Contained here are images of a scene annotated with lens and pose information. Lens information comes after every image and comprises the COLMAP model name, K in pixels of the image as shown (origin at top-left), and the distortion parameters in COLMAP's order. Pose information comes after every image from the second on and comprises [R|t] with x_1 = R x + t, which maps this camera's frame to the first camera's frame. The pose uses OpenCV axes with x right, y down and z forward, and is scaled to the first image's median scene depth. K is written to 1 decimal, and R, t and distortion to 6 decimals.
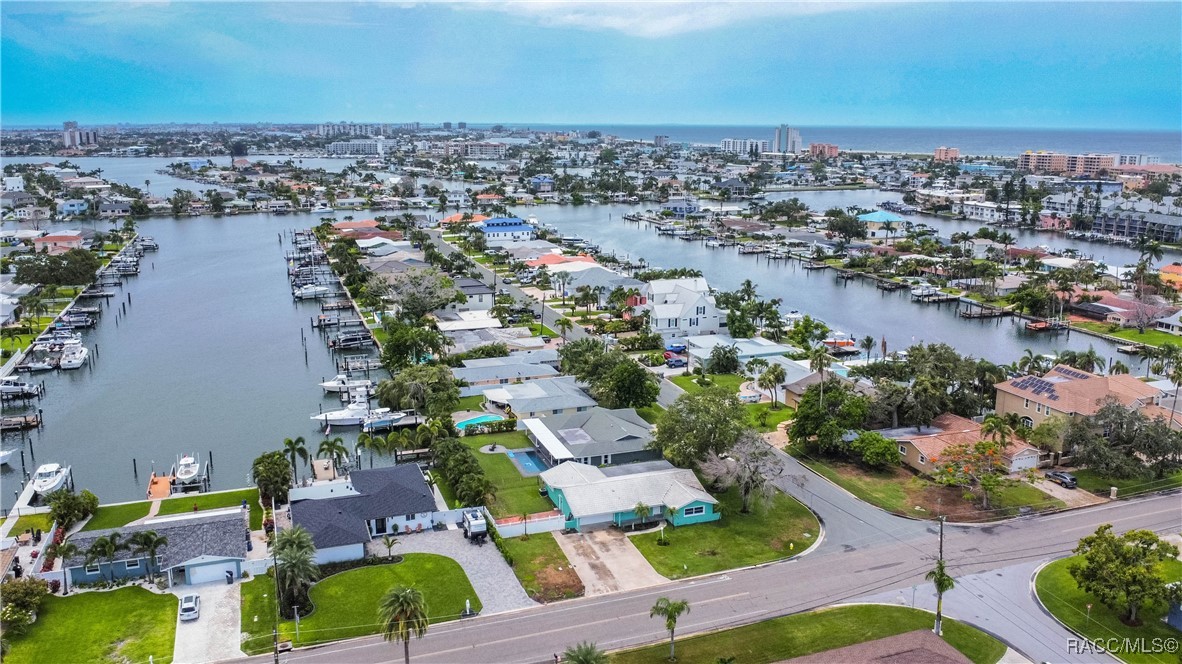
lens RADIAL K [[910.2, 0, 591.0], [0, 910.2, 332.0], [0, 0, 1]] dist [-0.029424, -0.003907]
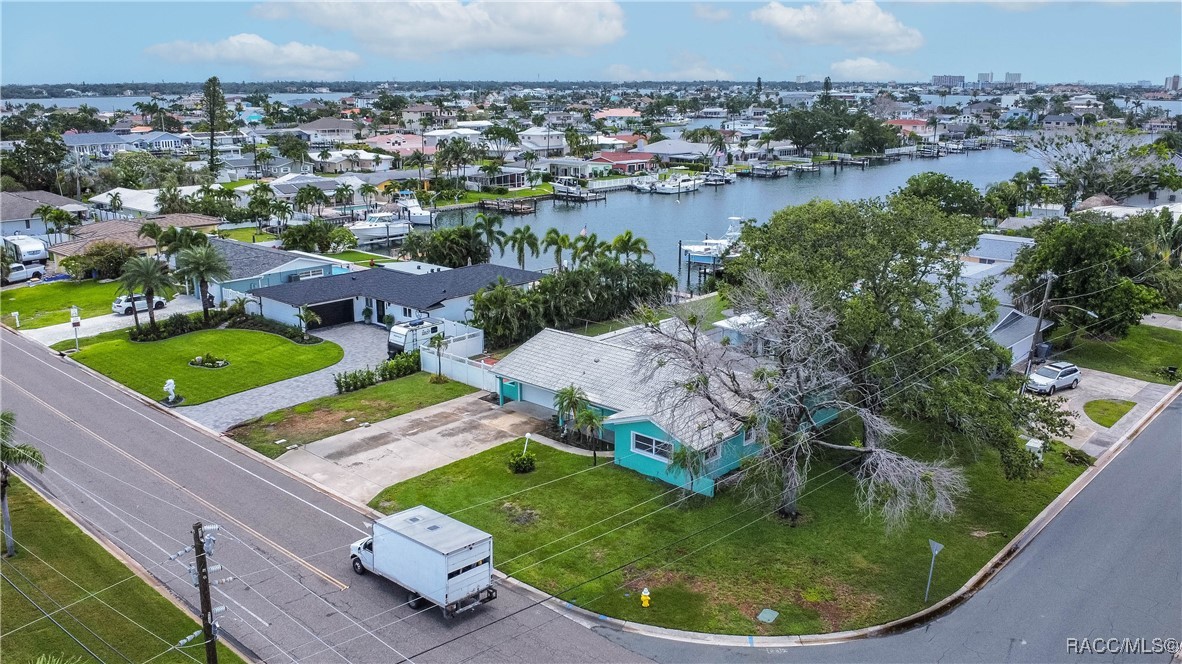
lens RADIAL K [[965.6, 0, 591.0], [0, 965.6, 332.0], [0, 0, 1]] dist [-0.027126, -0.002017]
pose [[0.460551, 0.219878, -0.859969, 0.263568], [-0.199536, 0.969683, 0.141069, 0.049557], [0.864915, 0.106626, 0.490462, 0.420929]]
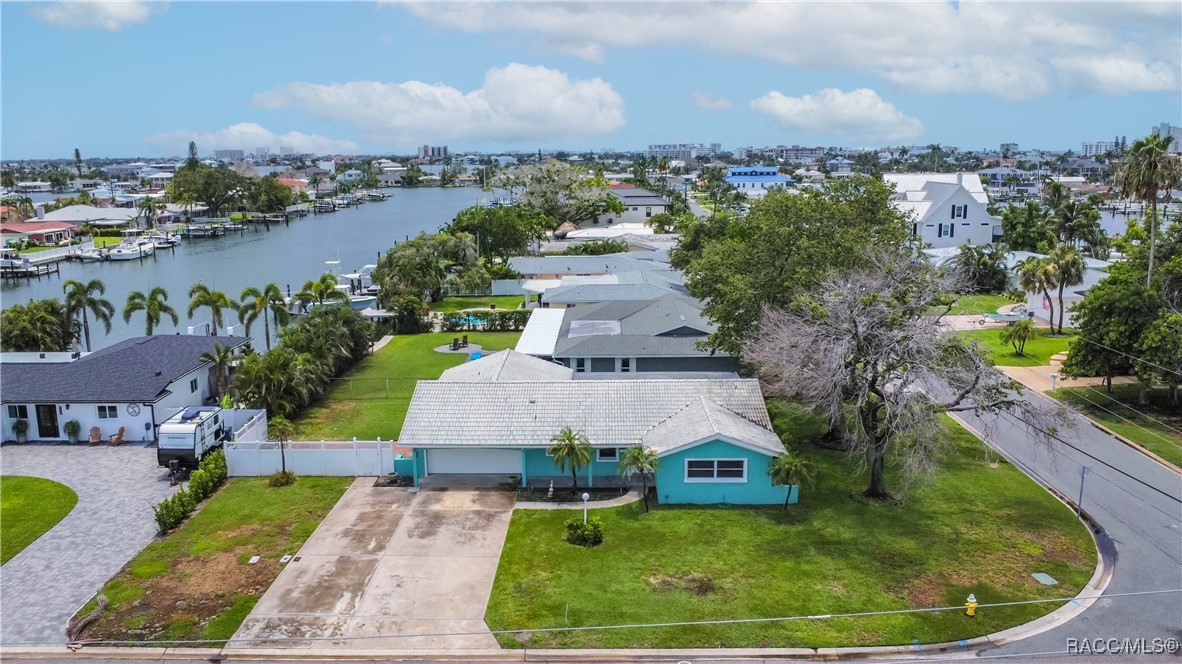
lens RADIAL K [[901.4, 0, 588.1], [0, 901.4, 333.2], [0, 0, 1]] dist [-0.029973, -0.008307]
pose [[0.933666, 0.056667, -0.353632, 0.106874], [-0.066420, 0.997671, -0.015493, 0.084487], [0.351931, 0.037954, 0.935256, 0.357753]]
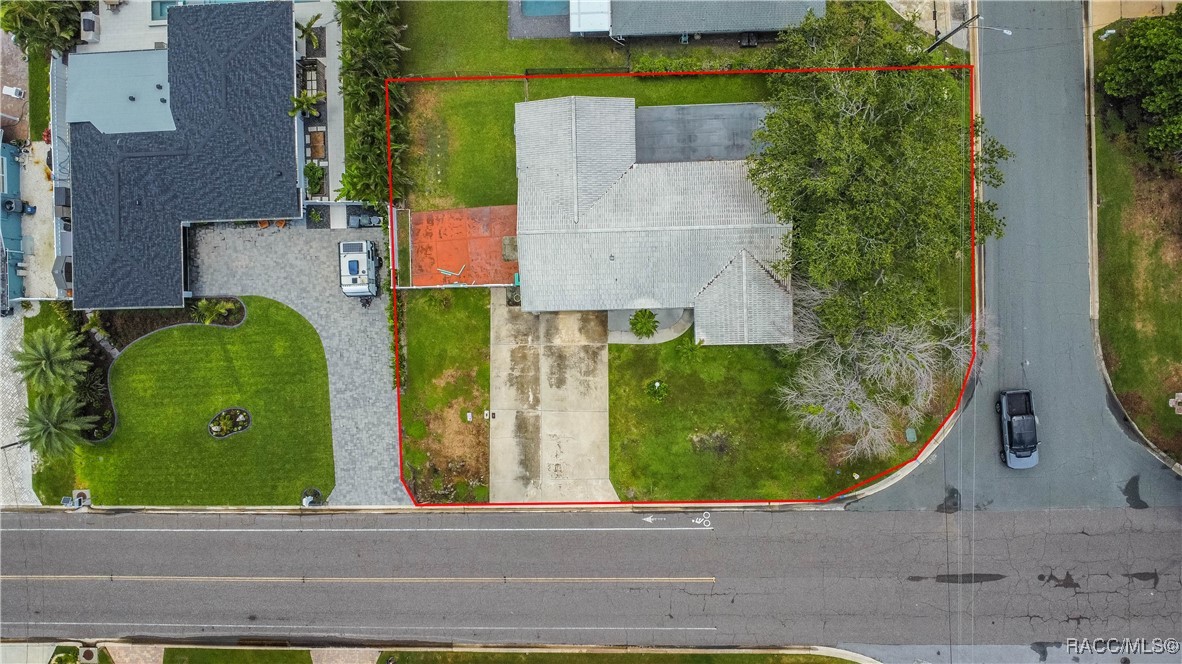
lens RADIAL K [[901.4, 0, 588.1], [0, 901.4, 333.2], [0, 0, 1]] dist [-0.029973, -0.008307]
pose [[0.944211, 0.322730, -0.065660, 0.034188], [-0.000797, 0.201606, 0.979466, -0.188188], [0.329340, -0.924771, 0.190615, 0.484908]]
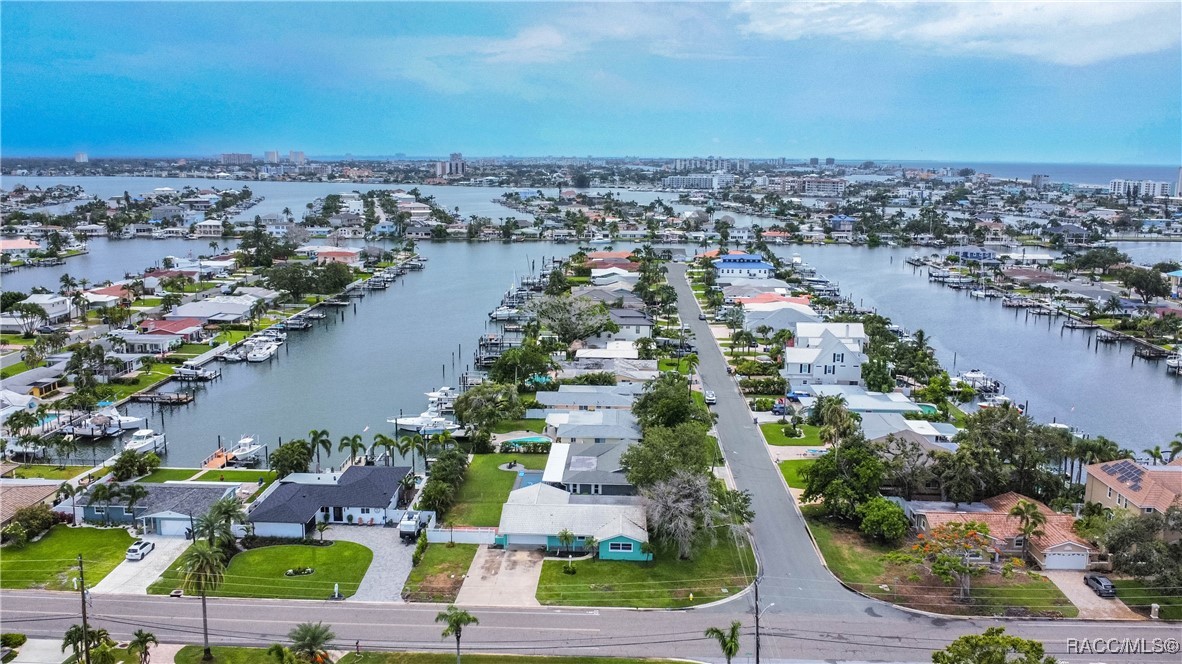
lens RADIAL K [[965.6, 0, 591.0], [0, 965.6, 332.0], [0, 0, 1]] dist [-0.027126, -0.002017]
pose [[0.925927, 0.071400, -0.370892, 0.250128], [-0.089212, 0.995528, -0.031068, 0.002727], [0.367015, 0.061855, 0.928156, 0.014251]]
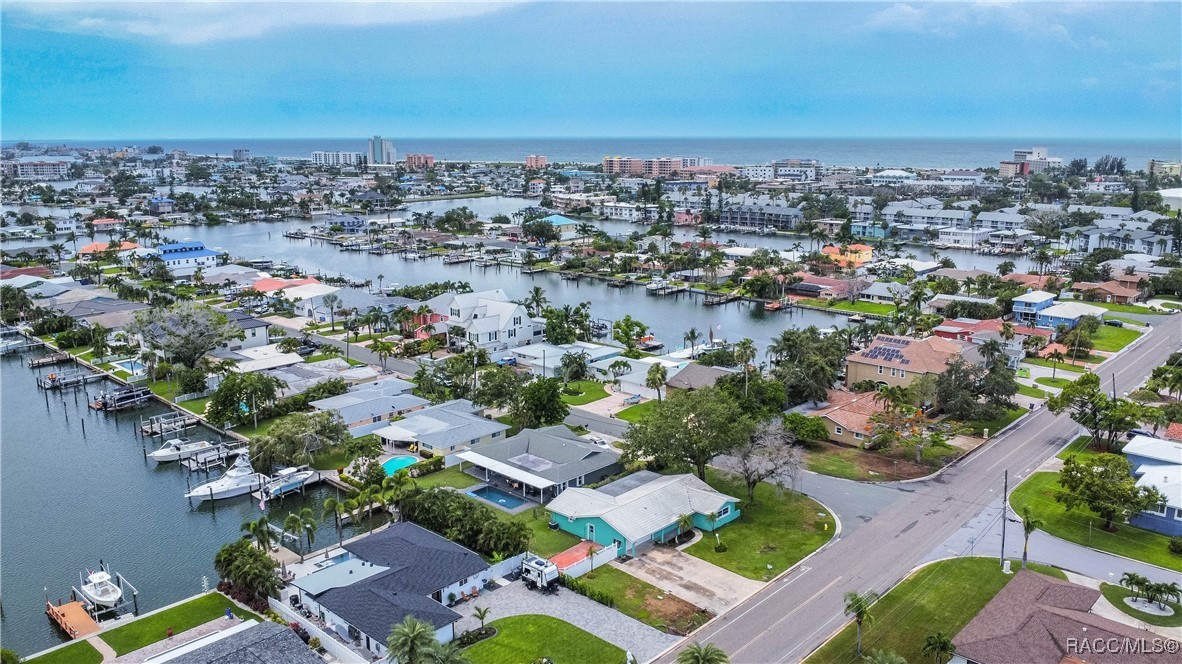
lens RADIAL K [[901.4, 0, 588.1], [0, 901.4, 333.2], [0, 0, 1]] dist [-0.029973, -0.008307]
pose [[0.892233, -0.102562, 0.439773, -0.243795], [0.106713, 0.994171, 0.015352, -0.017391], [-0.438785, 0.033232, 0.897978, 0.093430]]
